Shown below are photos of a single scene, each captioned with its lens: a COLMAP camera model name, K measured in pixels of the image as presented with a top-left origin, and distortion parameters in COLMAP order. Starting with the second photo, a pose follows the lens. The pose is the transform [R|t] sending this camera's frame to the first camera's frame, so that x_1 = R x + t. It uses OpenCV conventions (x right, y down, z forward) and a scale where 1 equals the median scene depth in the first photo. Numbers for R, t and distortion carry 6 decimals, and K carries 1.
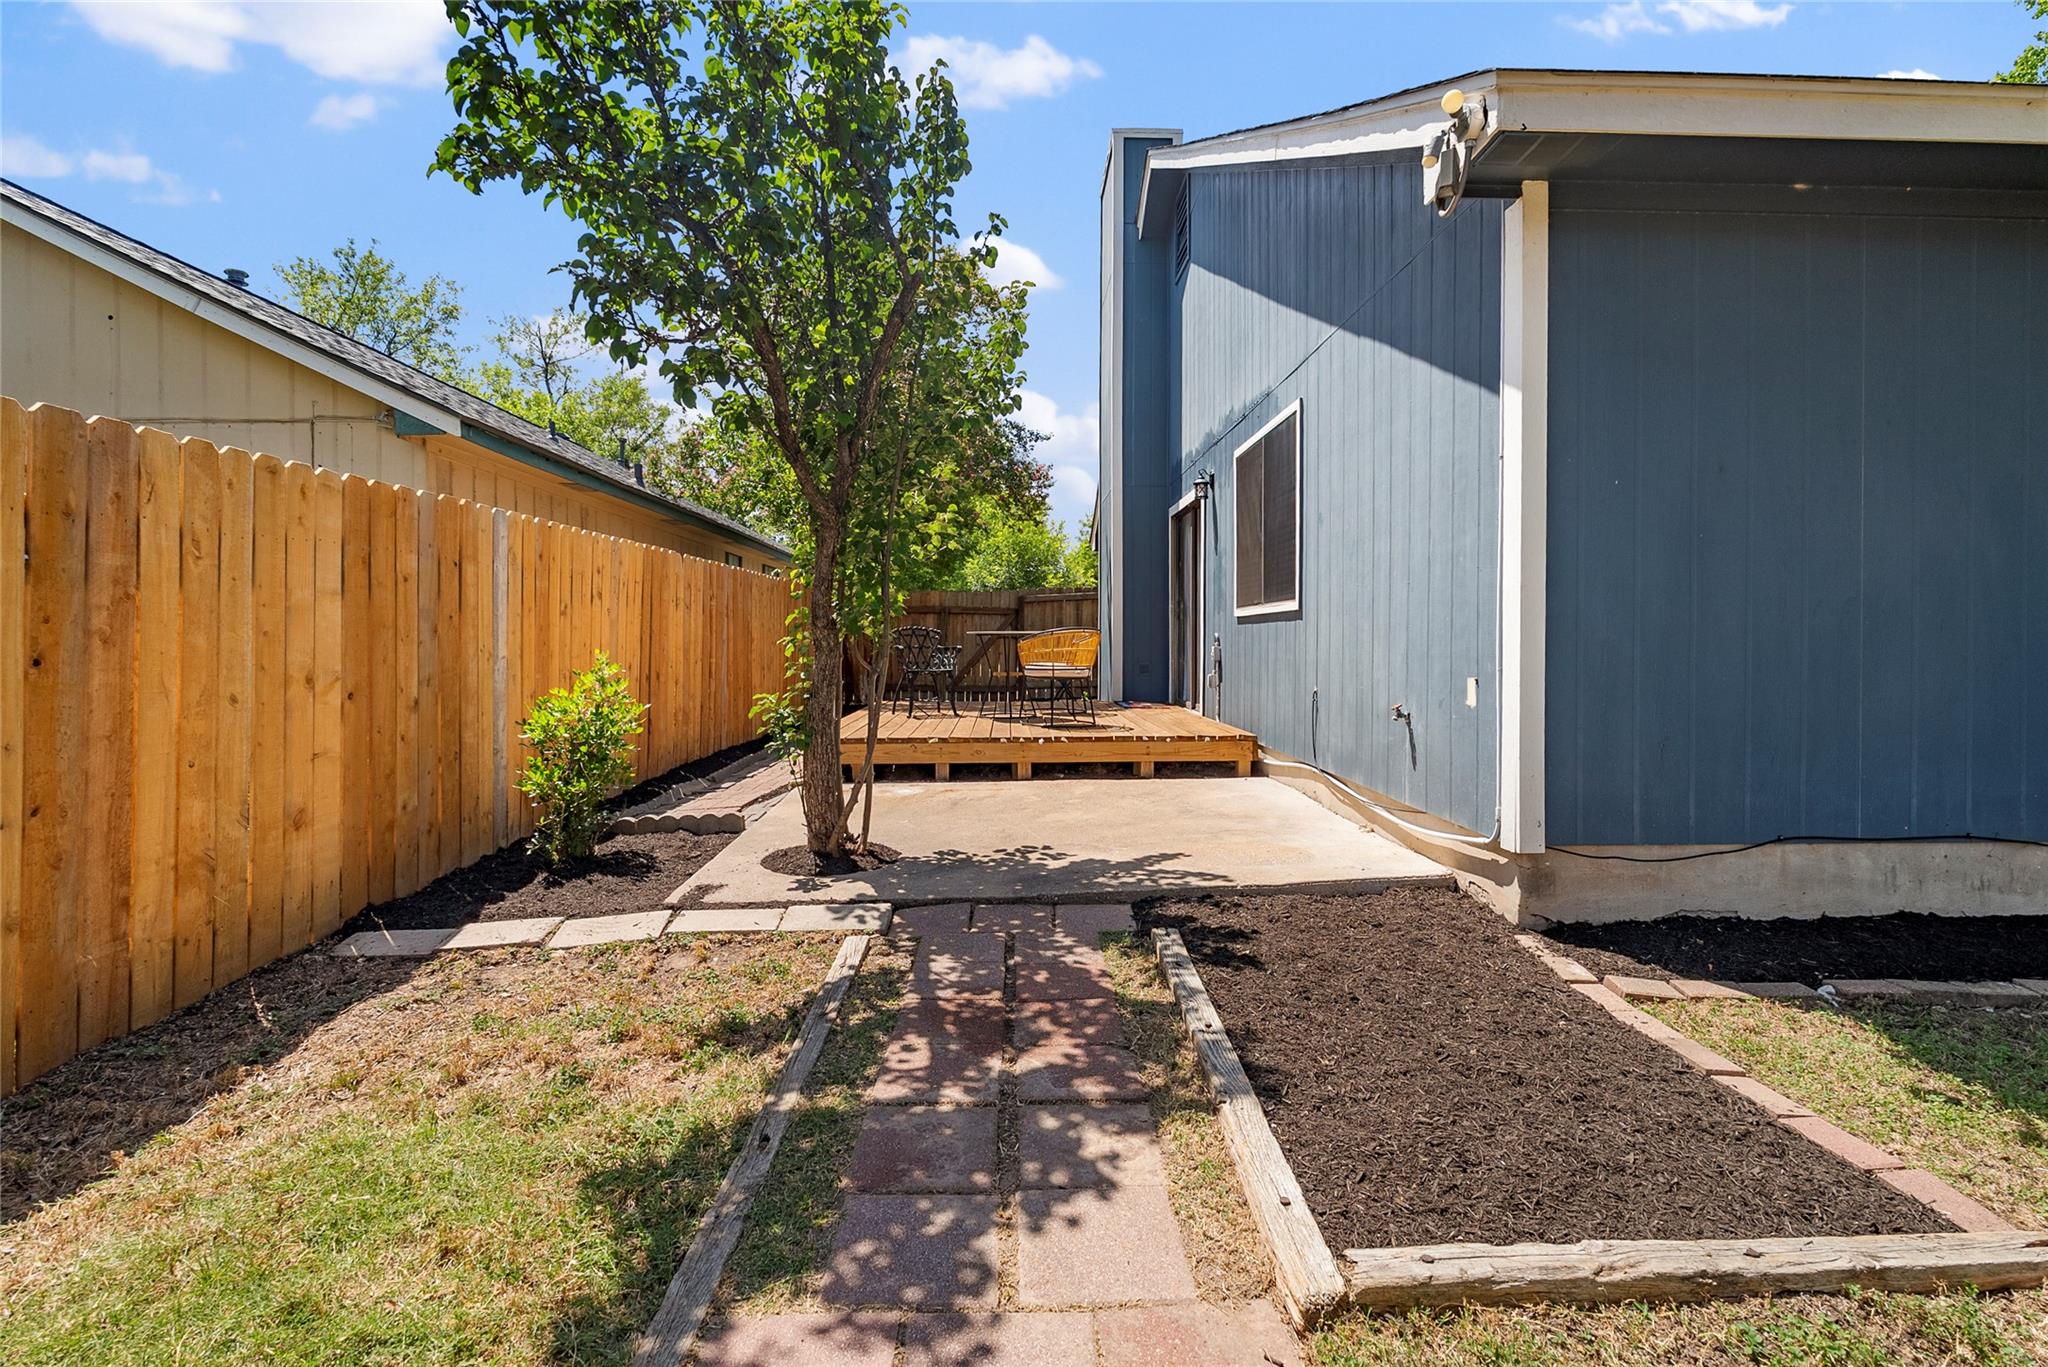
lens RADIAL K [[929.1, 0, 1033.6], [0, 929.1, 654.7], [0, 0, 1]] dist [-0.002184, -0.000563]
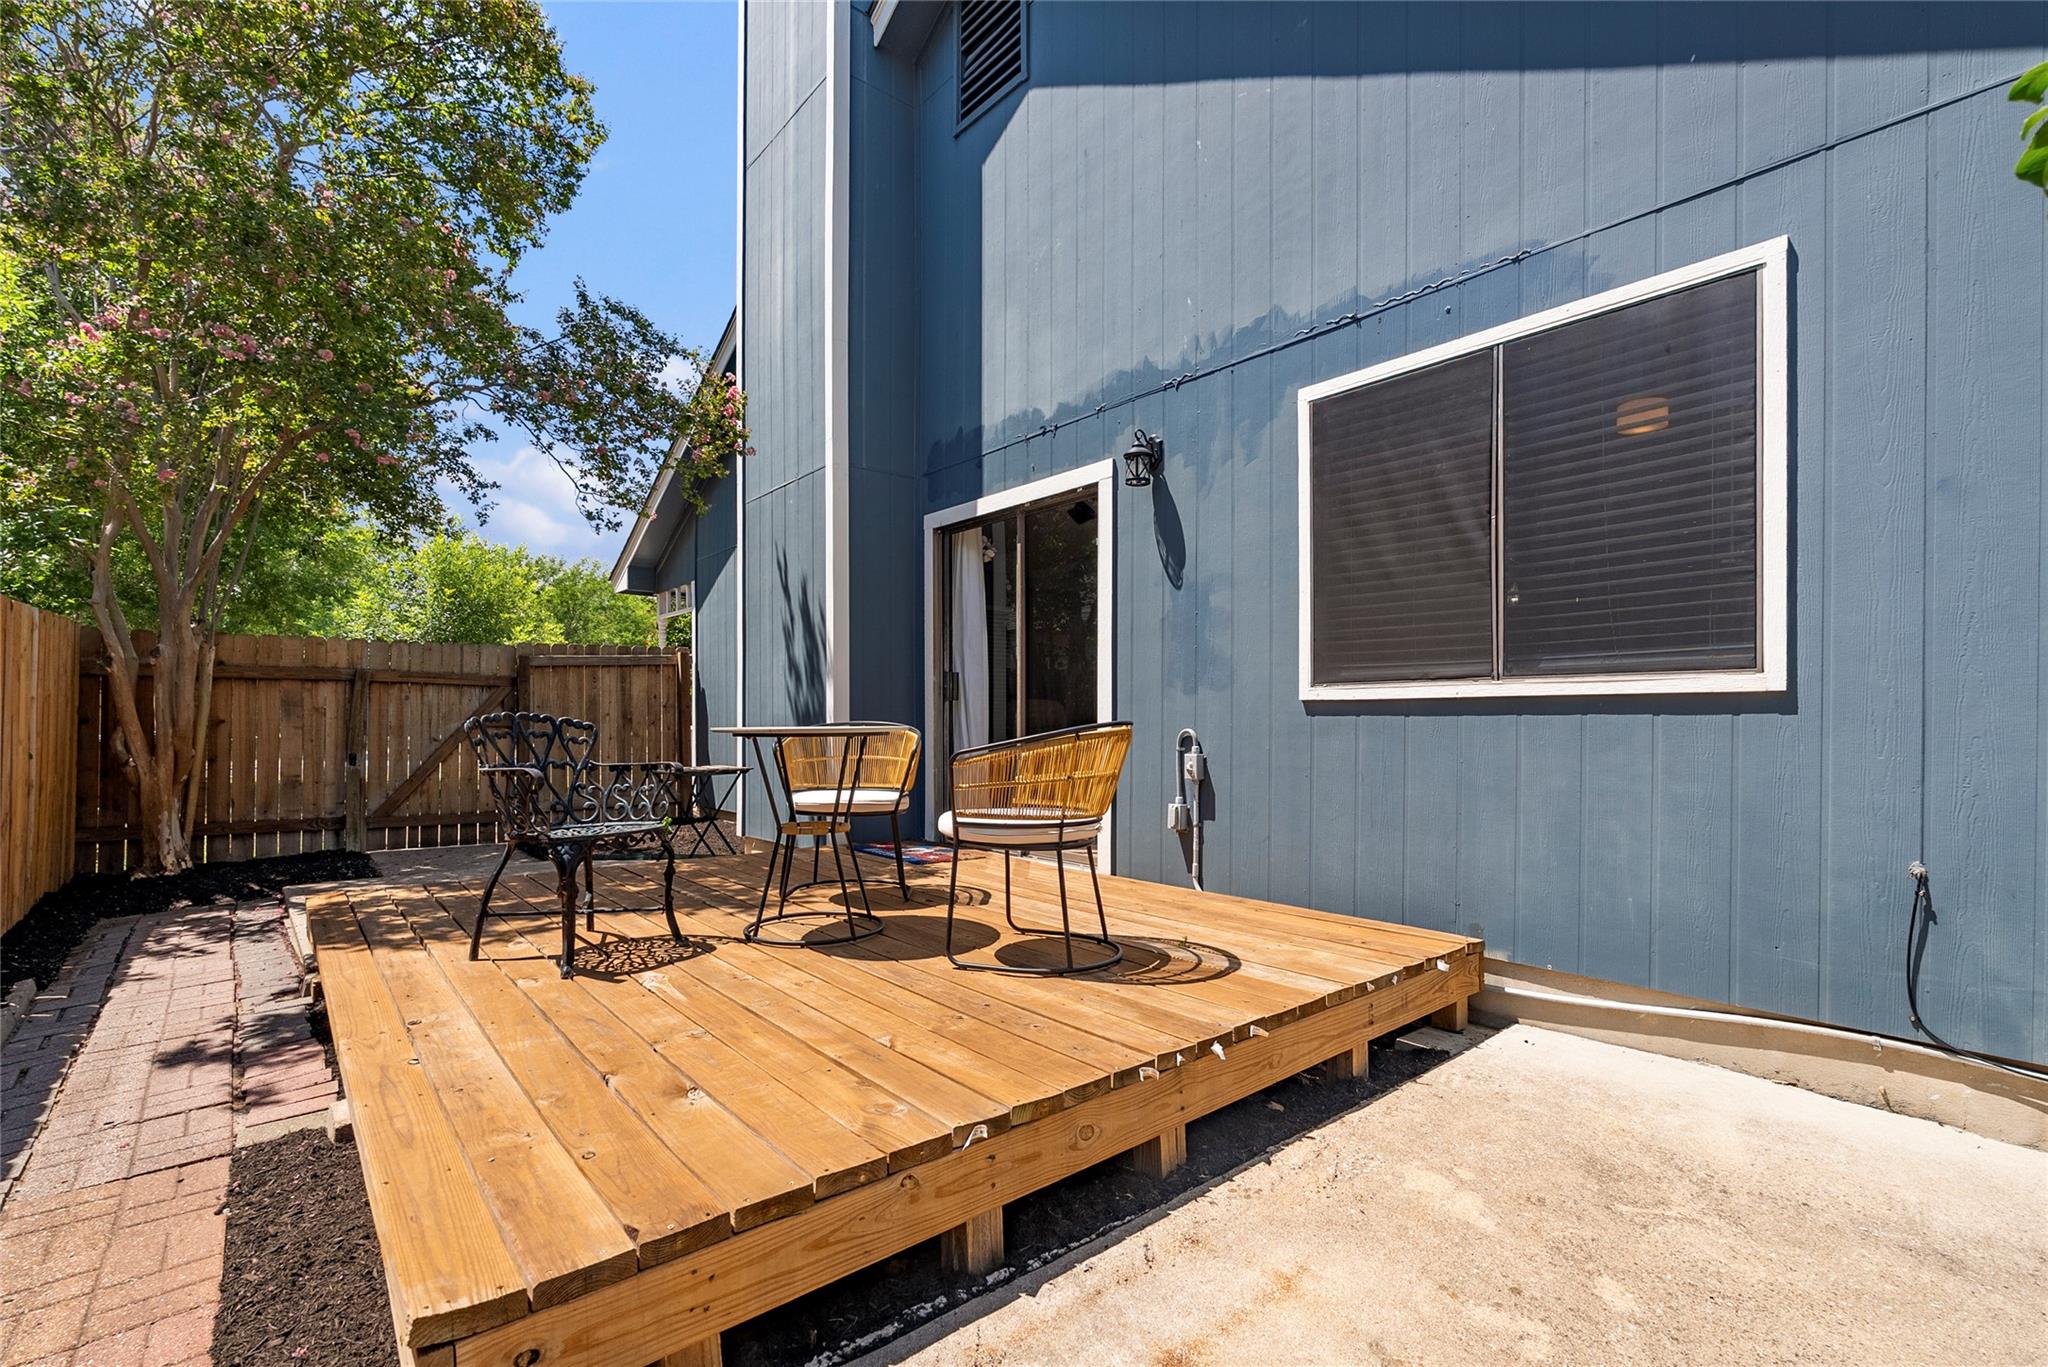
lens RADIAL K [[922.4, 0, 1023.8], [0, 922.4, 728.6], [0, 0, 1]] dist [0.000006, 0.000172]
pose [[0.789902, -0.004409, 0.613218, -0.513397], [0.008666, 0.999955, -0.003973, -0.053641], [-0.613172, 0.008453, 0.789904, 1.500060]]
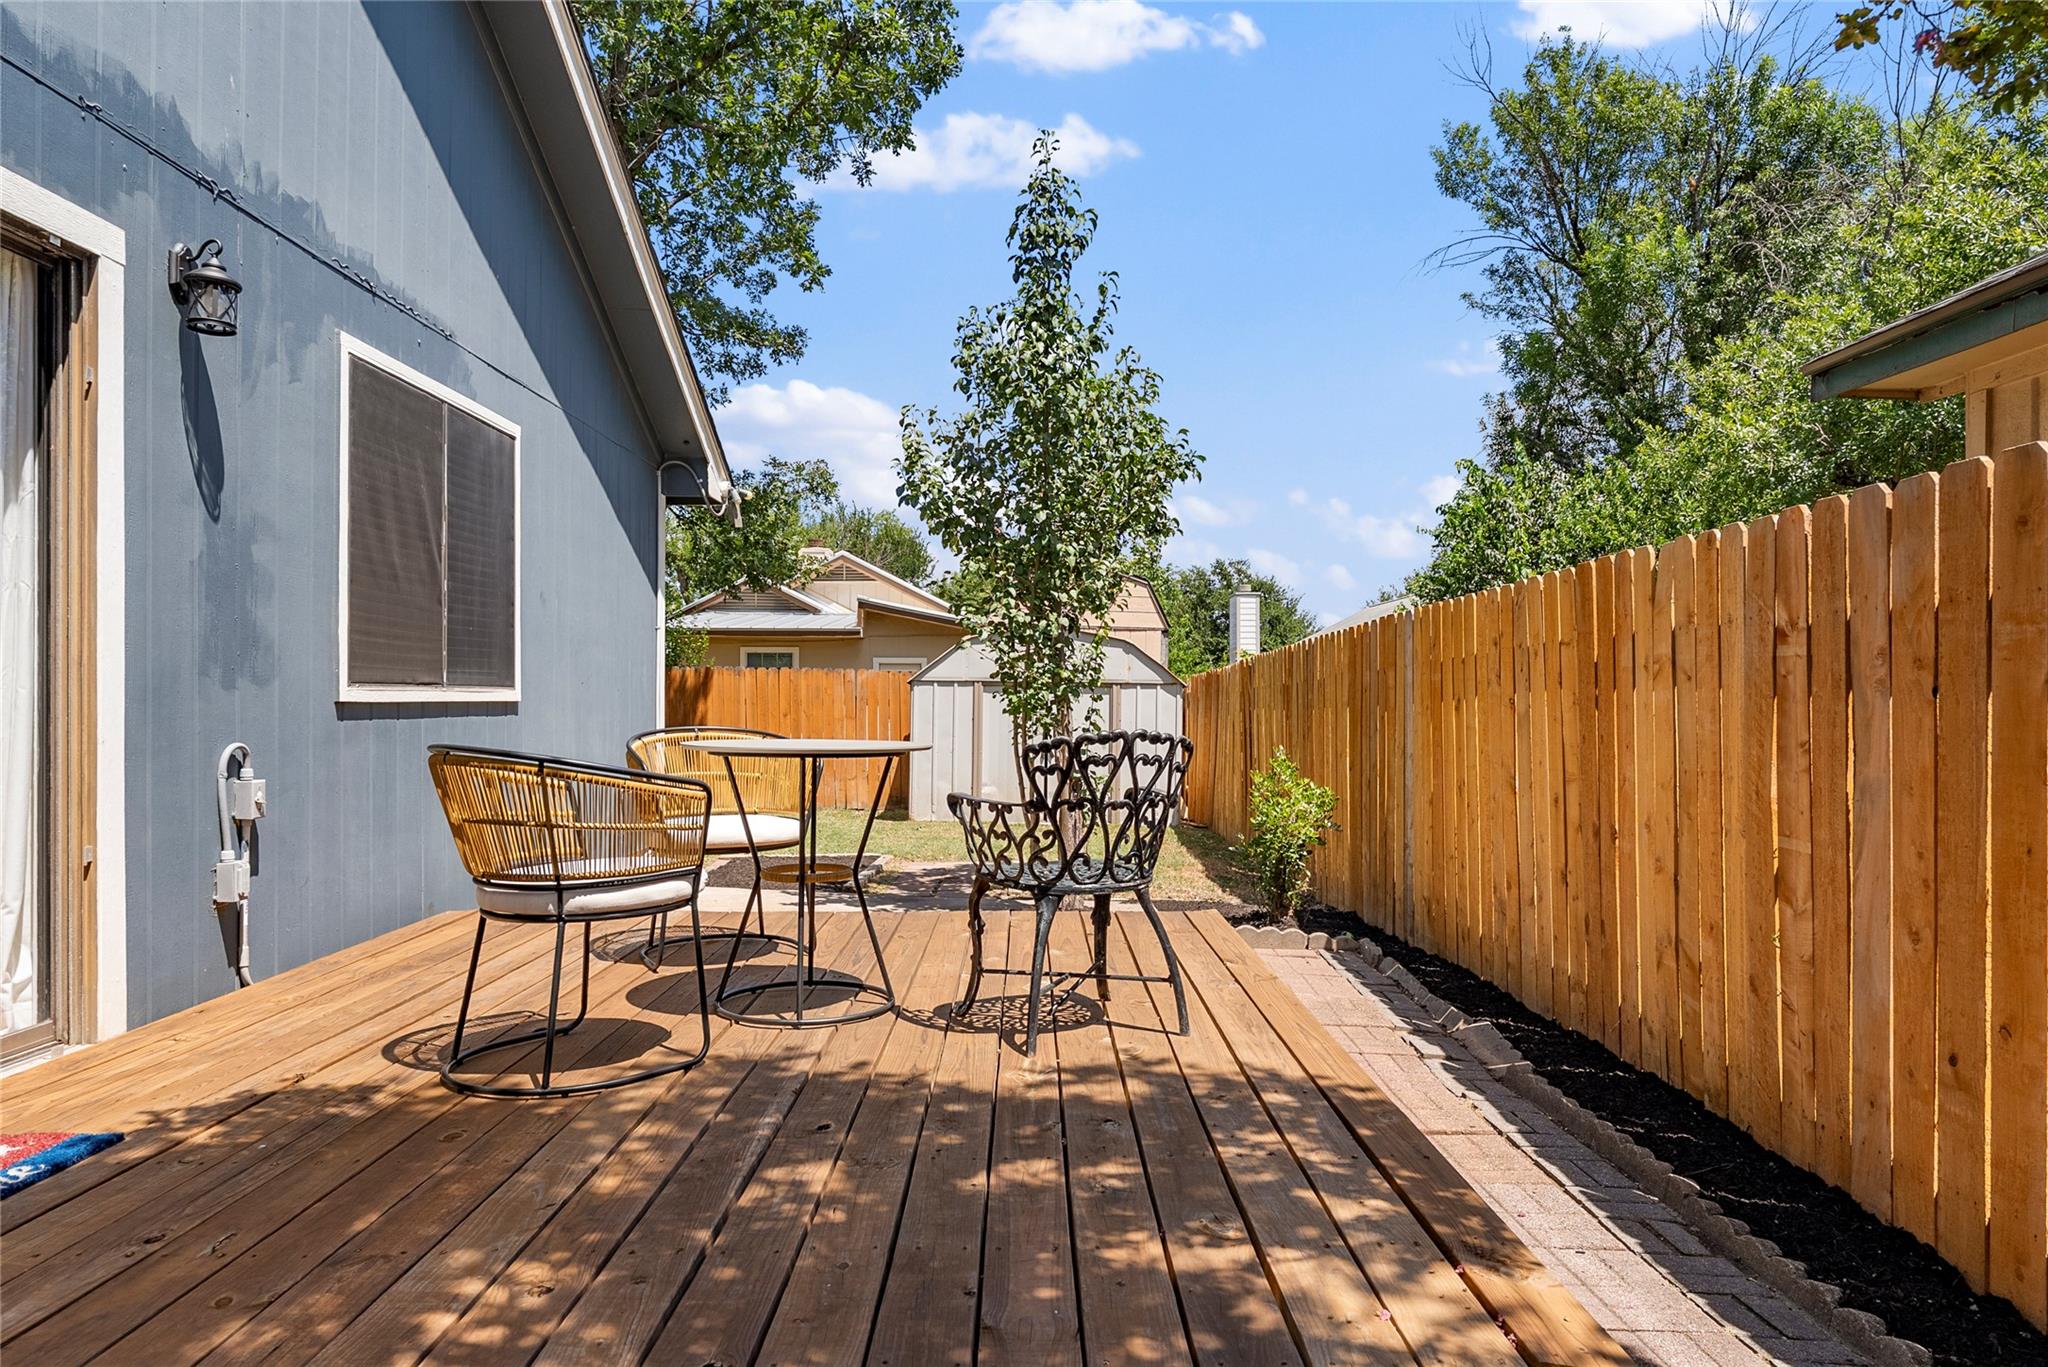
lens RADIAL K [[1257.6, 0, 1024.0], [0, 1257.6, 683.5], [0, 0, 1]] dist [0.025412, 0.000246]
pose [[-0.999591, -0.004409, 0.028253, -0.284231], [-0.004088, 0.999926, 0.011418, -0.127843], [-0.028301, 0.011297, -0.999536, 3.527603]]
